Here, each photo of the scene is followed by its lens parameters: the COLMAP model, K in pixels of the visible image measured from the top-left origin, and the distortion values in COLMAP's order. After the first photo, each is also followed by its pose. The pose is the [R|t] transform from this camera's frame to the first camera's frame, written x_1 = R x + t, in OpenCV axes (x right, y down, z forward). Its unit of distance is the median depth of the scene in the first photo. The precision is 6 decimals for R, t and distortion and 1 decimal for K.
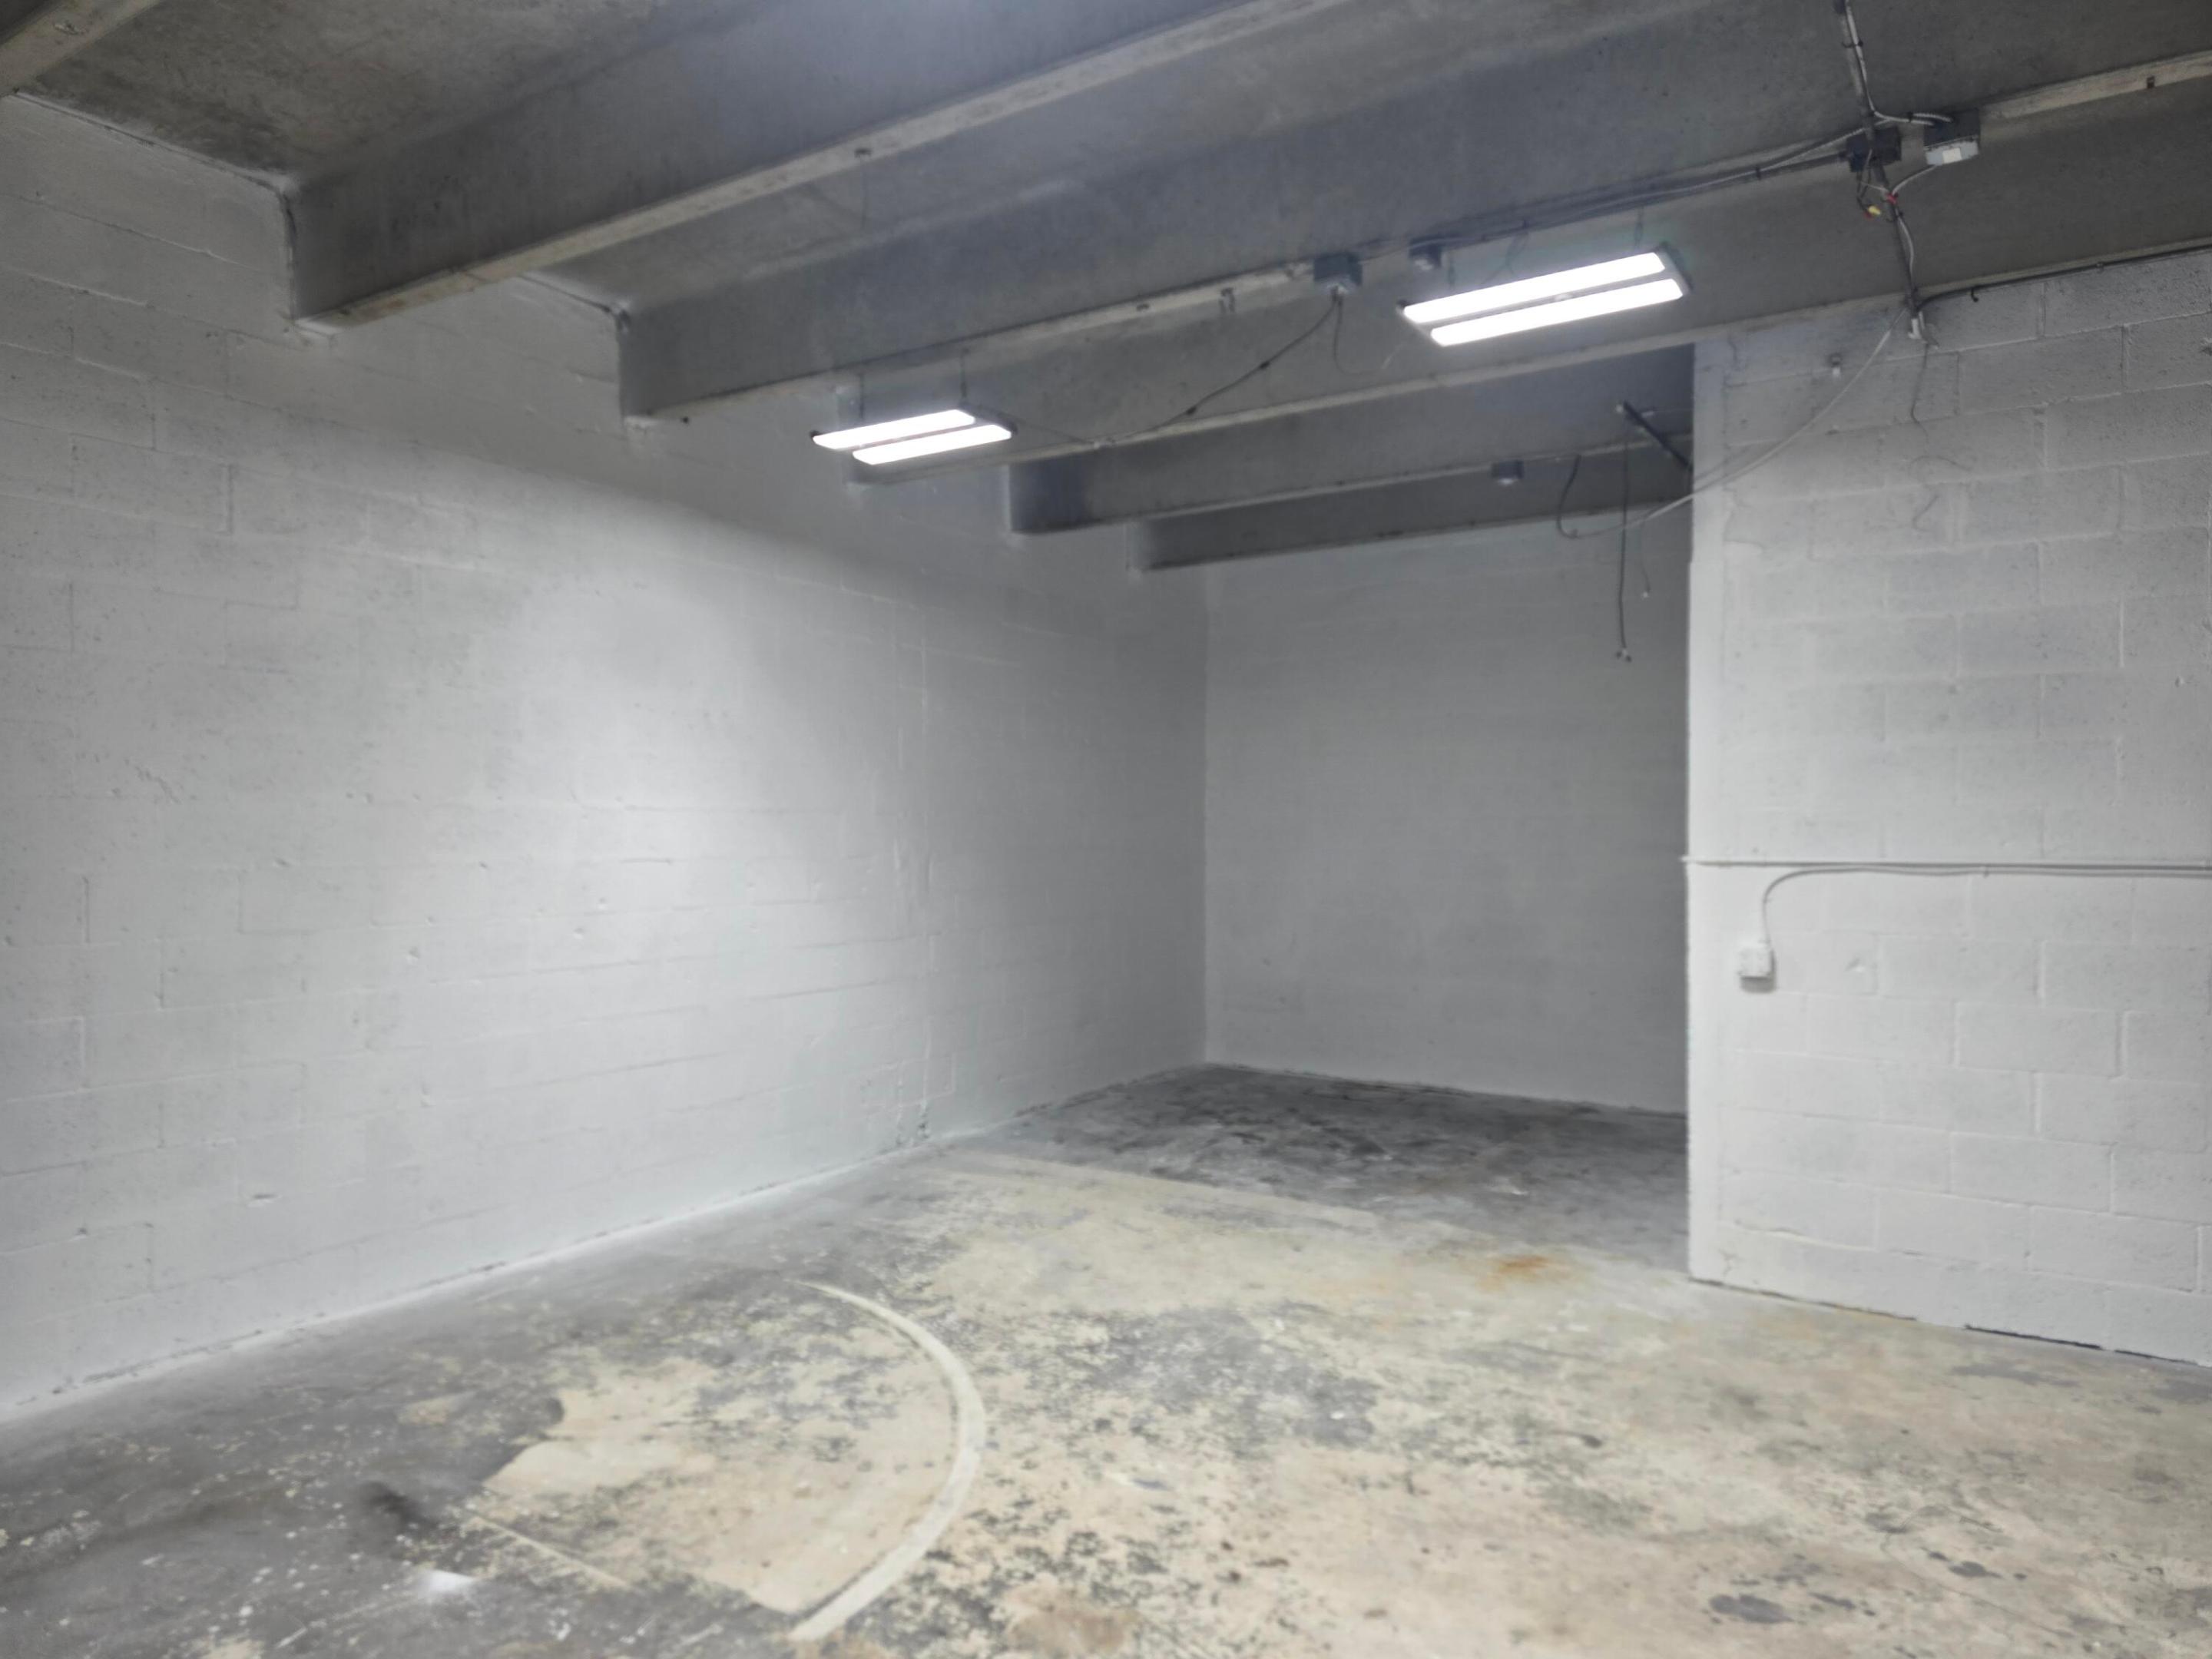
lens RADIAL K [[1450.5, 0, 1101.1], [0, 1450.5, 843.4], [0, 0, 1]] dist [0.072982, -0.058107]
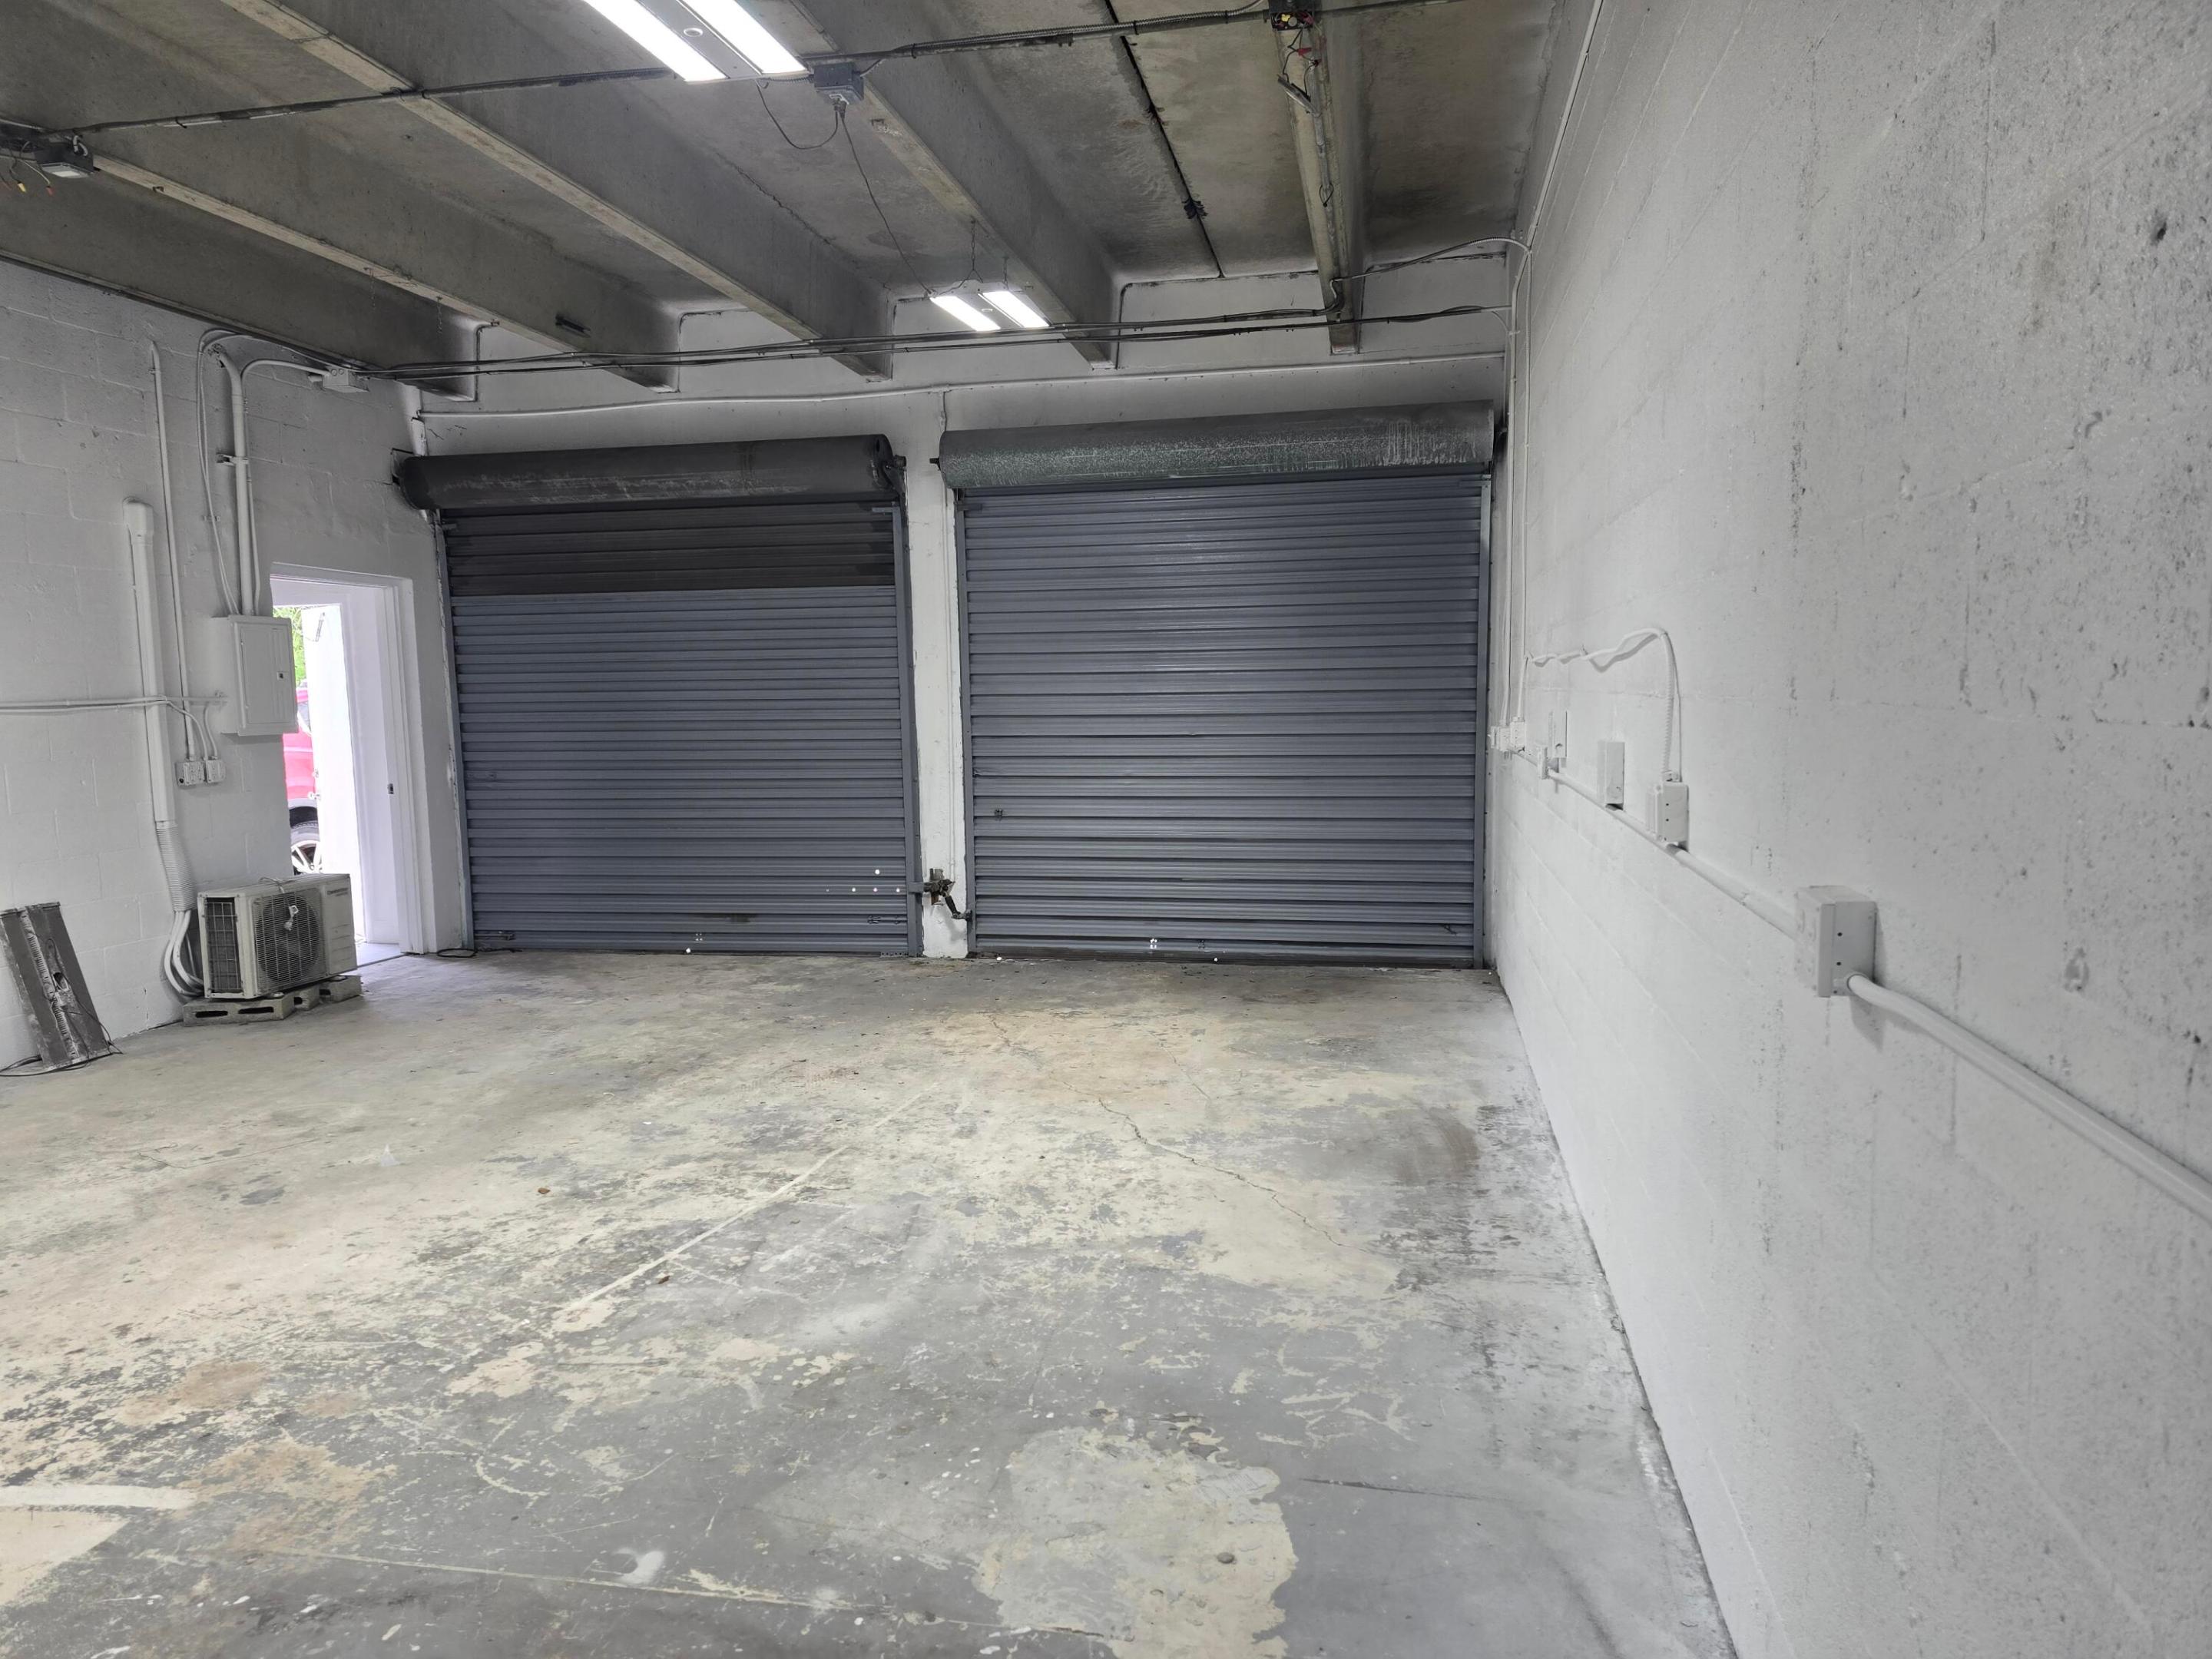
lens RADIAL K [[1472.4, 0, 1094.2], [0, 1472.4, 828.5], [0, 0, 1]] dist [0.067148, -0.061002]
pose [[-0.360810, -0.088047, 0.928474, -0.855920], [0.026698, 0.994151, 0.104651, 0.010637], [-0.932257, 0.062548, -0.356349, 0.512922]]
